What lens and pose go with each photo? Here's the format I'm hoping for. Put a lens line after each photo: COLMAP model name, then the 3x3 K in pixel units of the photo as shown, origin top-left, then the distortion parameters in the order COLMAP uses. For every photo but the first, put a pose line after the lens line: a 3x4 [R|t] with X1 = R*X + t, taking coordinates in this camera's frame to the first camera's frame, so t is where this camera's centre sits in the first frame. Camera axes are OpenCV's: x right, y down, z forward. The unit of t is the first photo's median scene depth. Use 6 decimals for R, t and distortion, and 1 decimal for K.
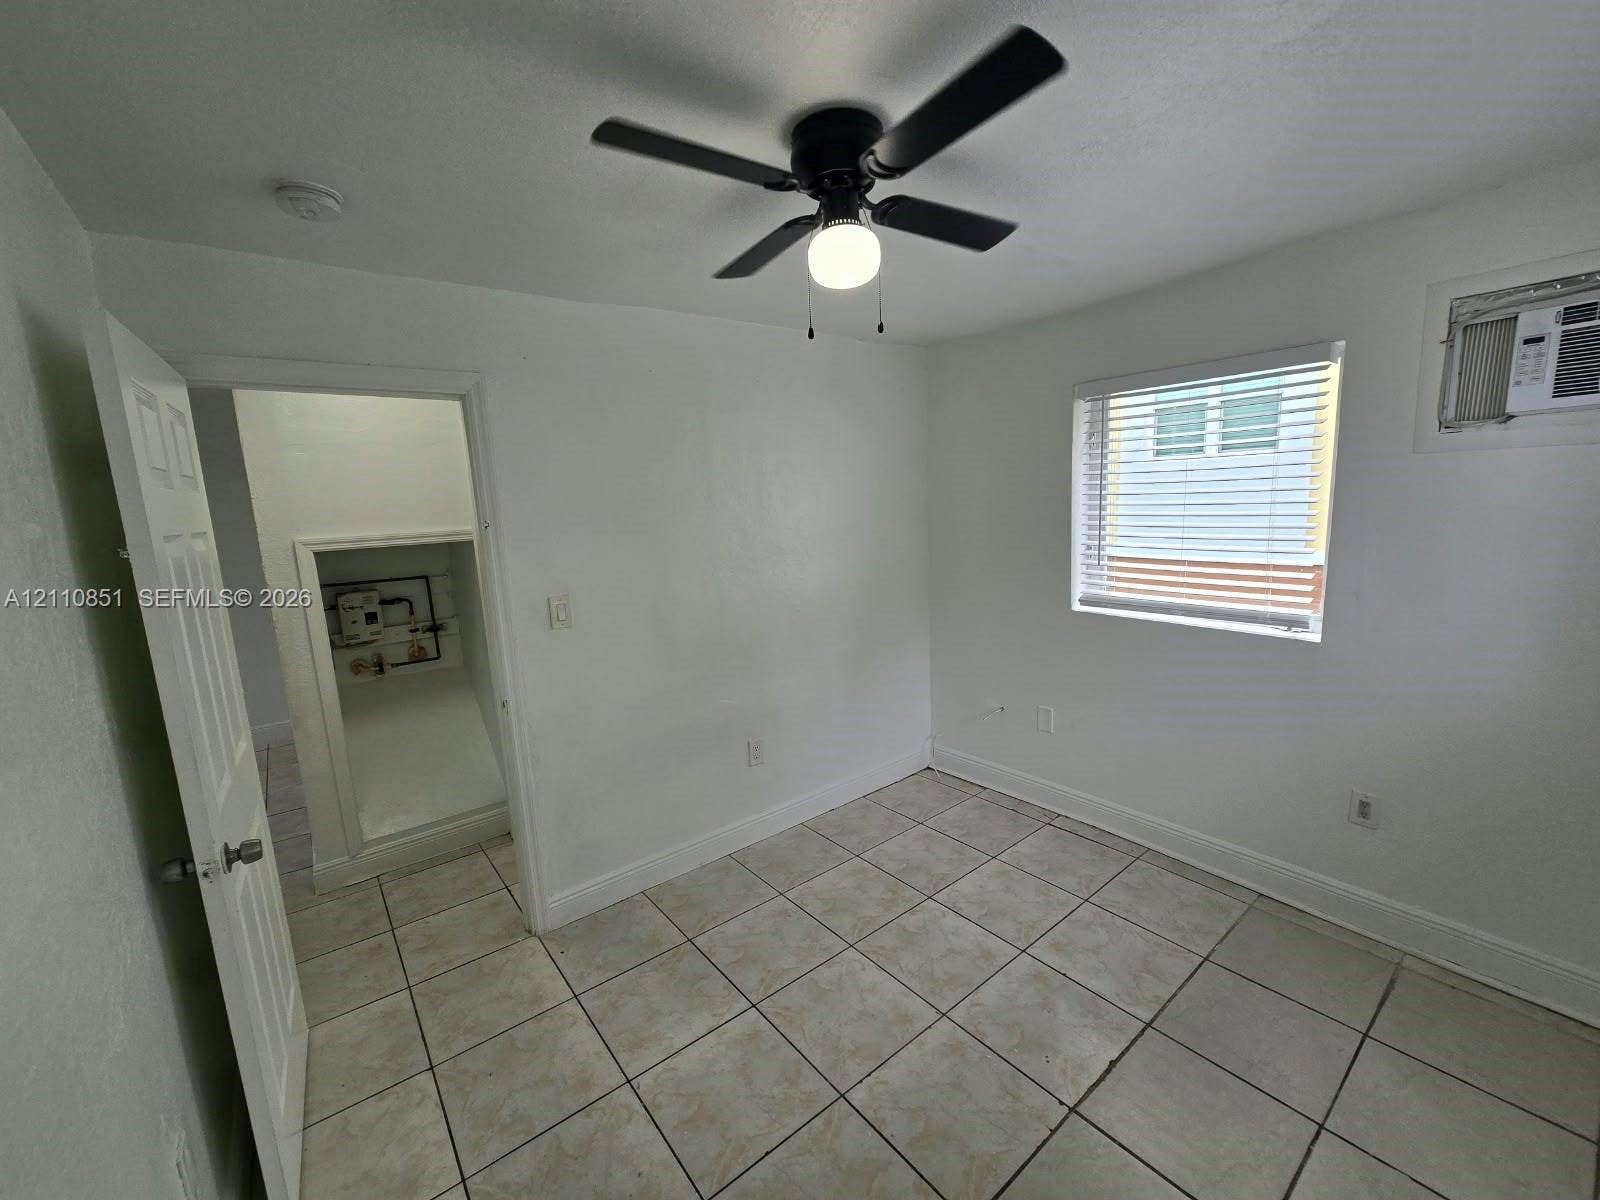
lens RADIAL K [[657.1, 0, 799.7], [0, 657.1, 592.6], [0, 0, 1]] dist [-0.003609, -0.000845]
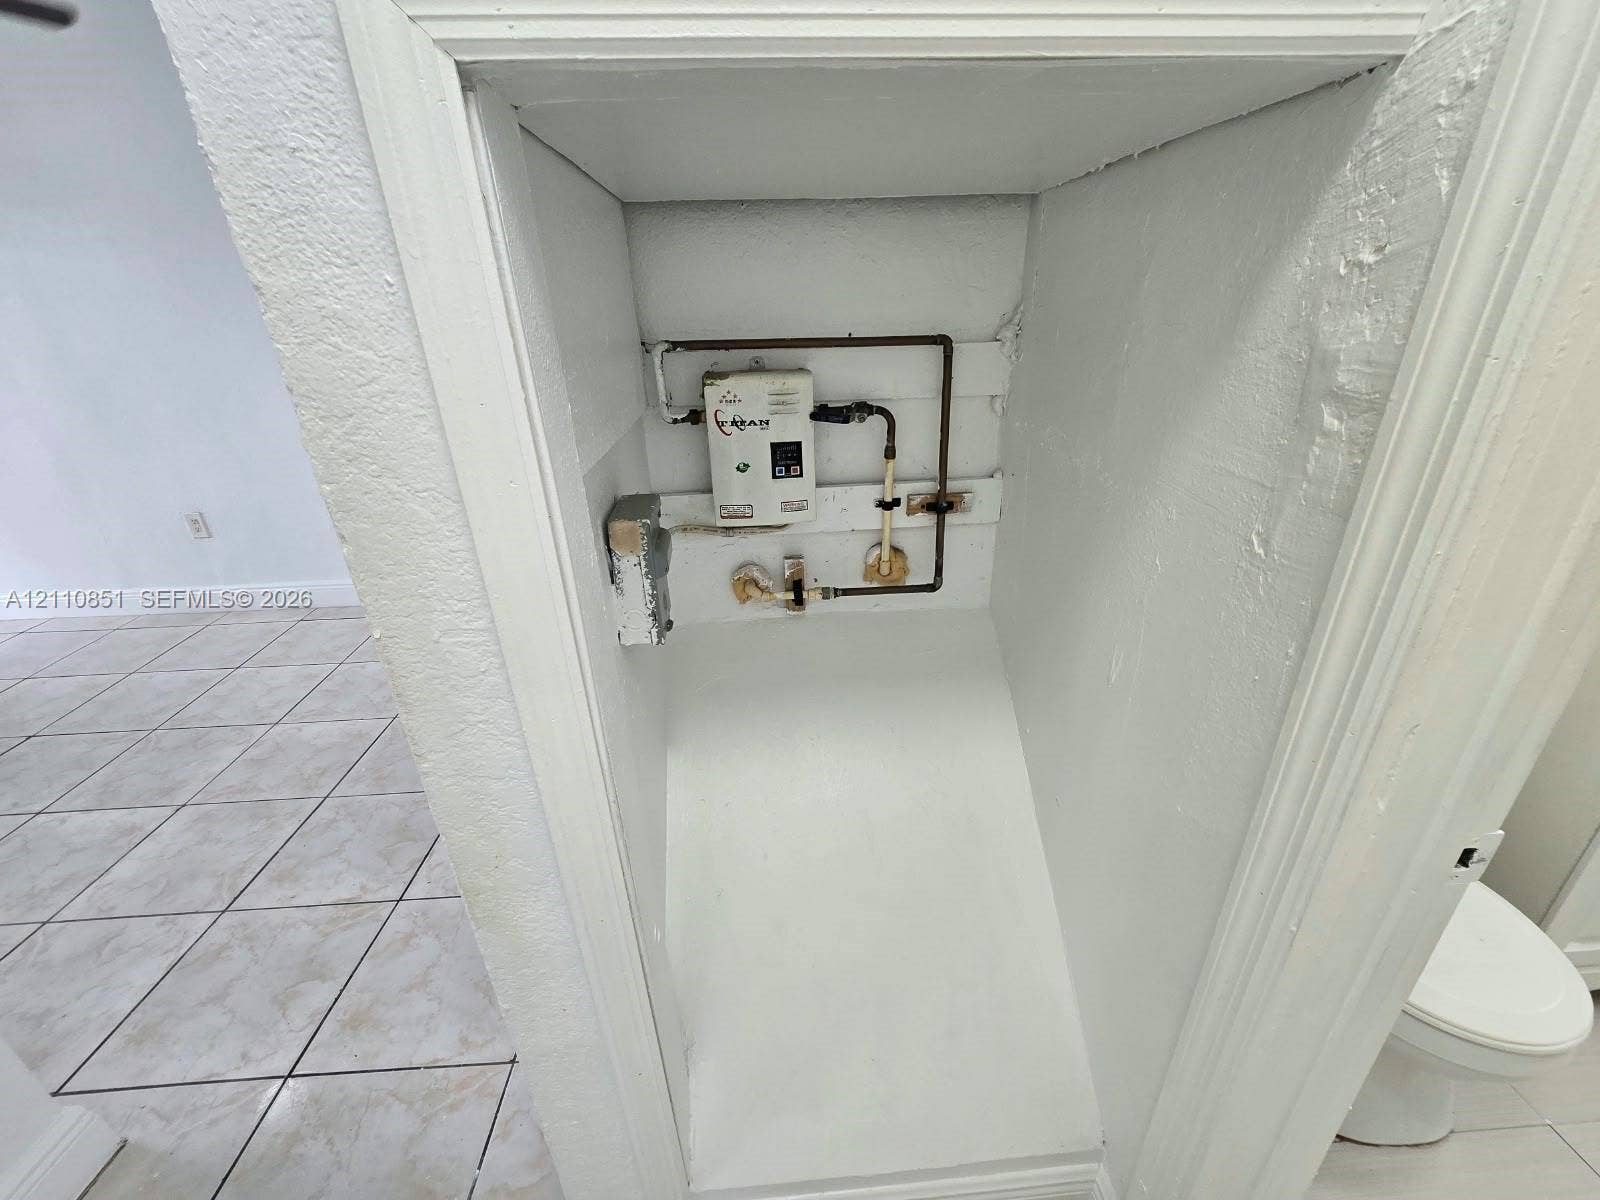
lens RADIAL K [[657.1, 0, 801.8], [0, 657.1, 603.9], [0, 0, 1]] dist [-0.003609, -0.000845]
pose [[0.824819, 0.259077, -0.502546, -0.435794], [-0.093784, 0.939217, 0.330267, -0.002901], [0.557564, -0.225280, 0.798981, 0.682979]]
